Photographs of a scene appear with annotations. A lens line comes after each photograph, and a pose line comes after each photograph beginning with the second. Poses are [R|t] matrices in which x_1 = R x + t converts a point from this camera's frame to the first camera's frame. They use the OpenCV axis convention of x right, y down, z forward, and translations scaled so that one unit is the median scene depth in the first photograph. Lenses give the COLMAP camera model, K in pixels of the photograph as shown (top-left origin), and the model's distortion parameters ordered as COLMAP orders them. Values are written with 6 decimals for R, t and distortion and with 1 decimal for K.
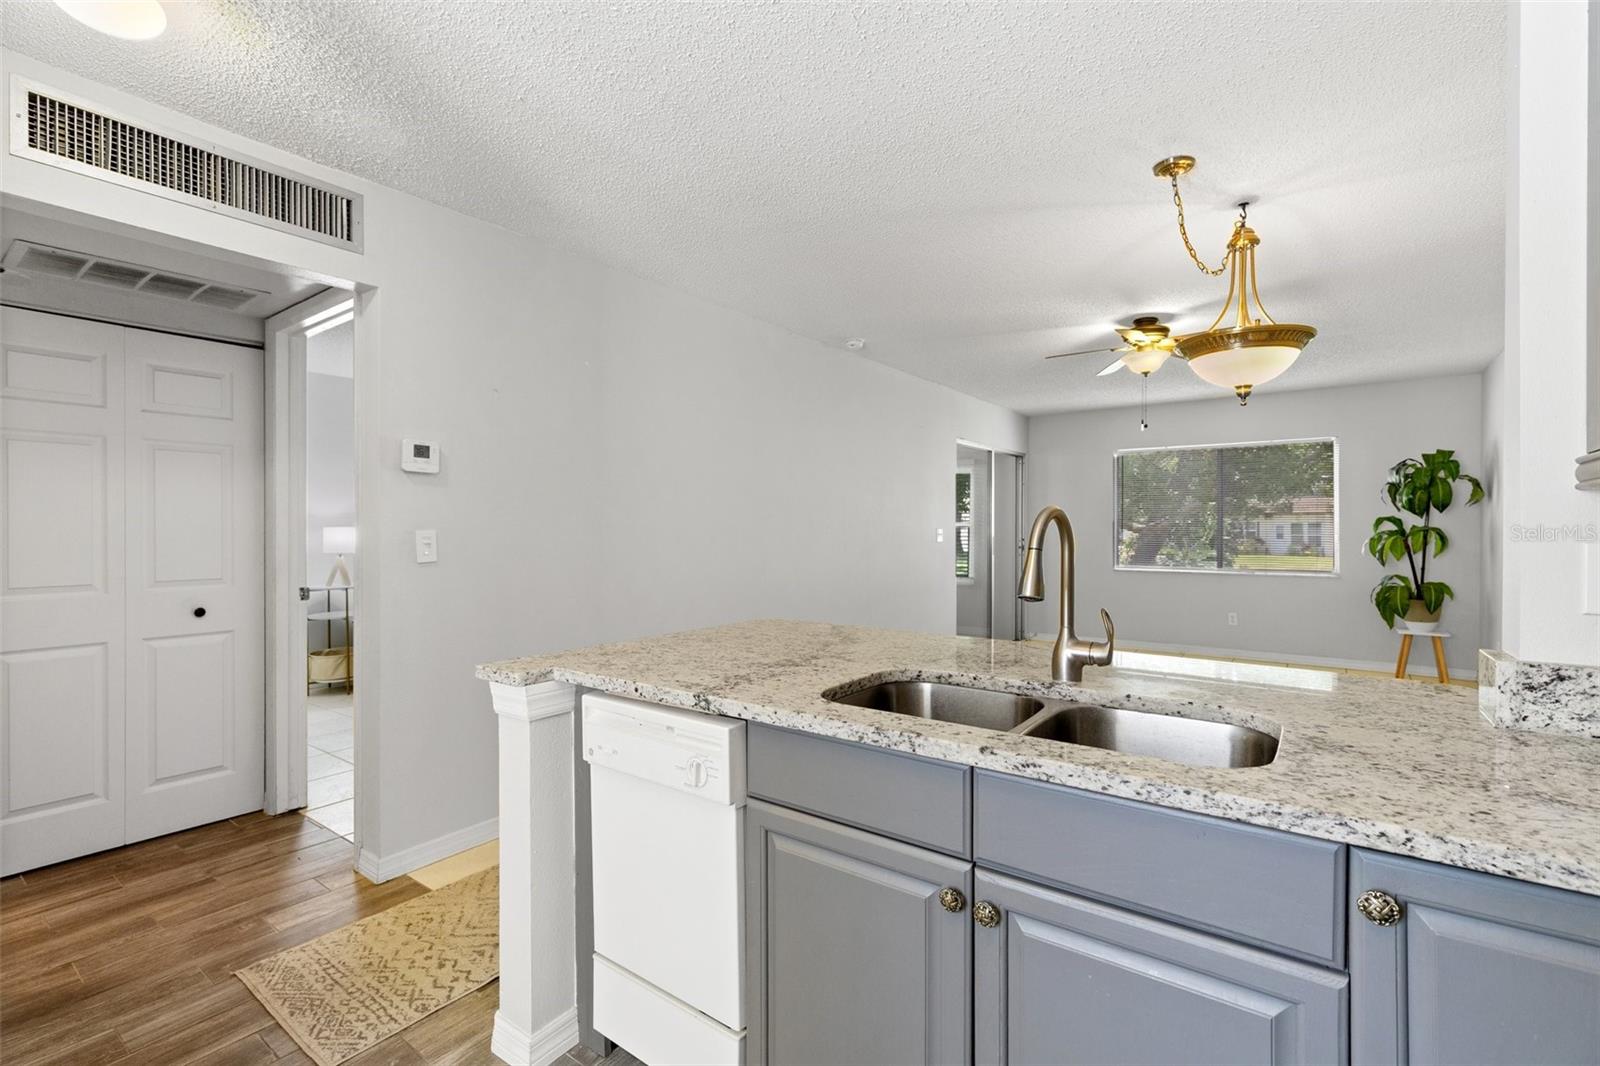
lens RADIAL K [[718.1, 0, 800.0], [0, 718.1, 533.0], [0, 0, 1]] dist [0.001917, 0.000181]
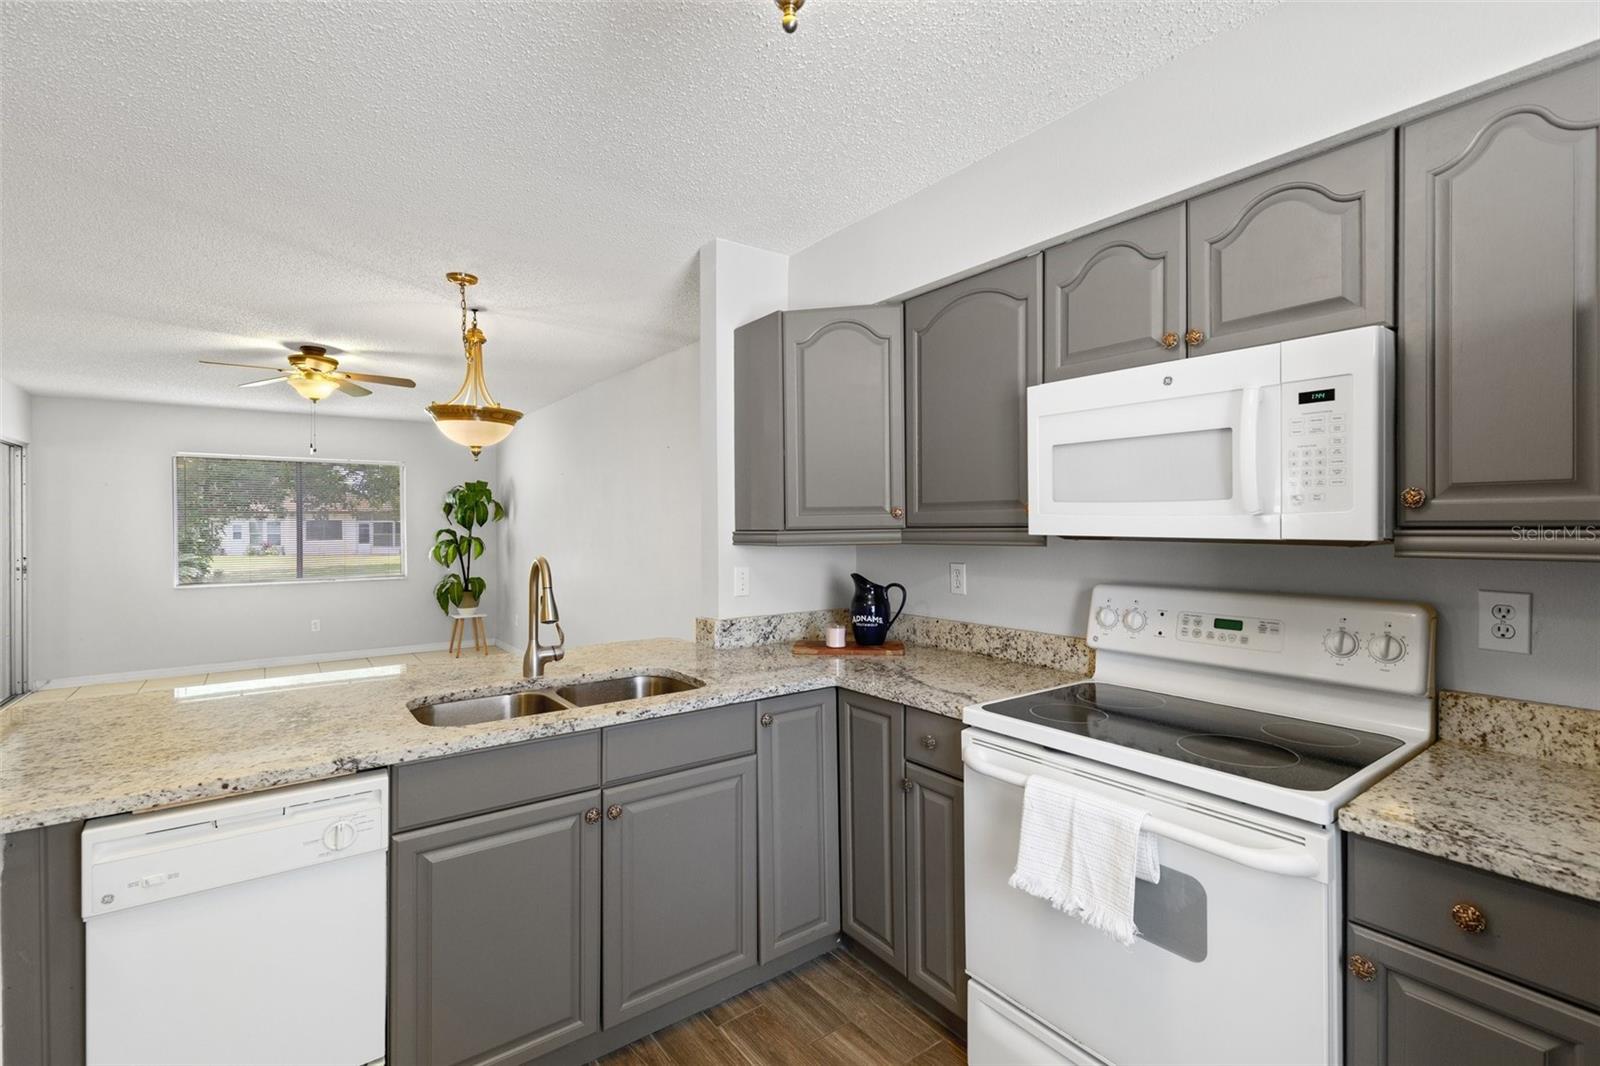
lens RADIAL K [[698.7, 0, 800.0], [0, 698.7, 533.0], [0, 0, 1]] dist [0.003392, 0.000405]
pose [[0.301048, -0.011181, 0.953544, -0.287887], [0.009303, 0.999918, 0.008788, -0.031956], [-0.953564, 0.006225, 0.301127, 0.024288]]
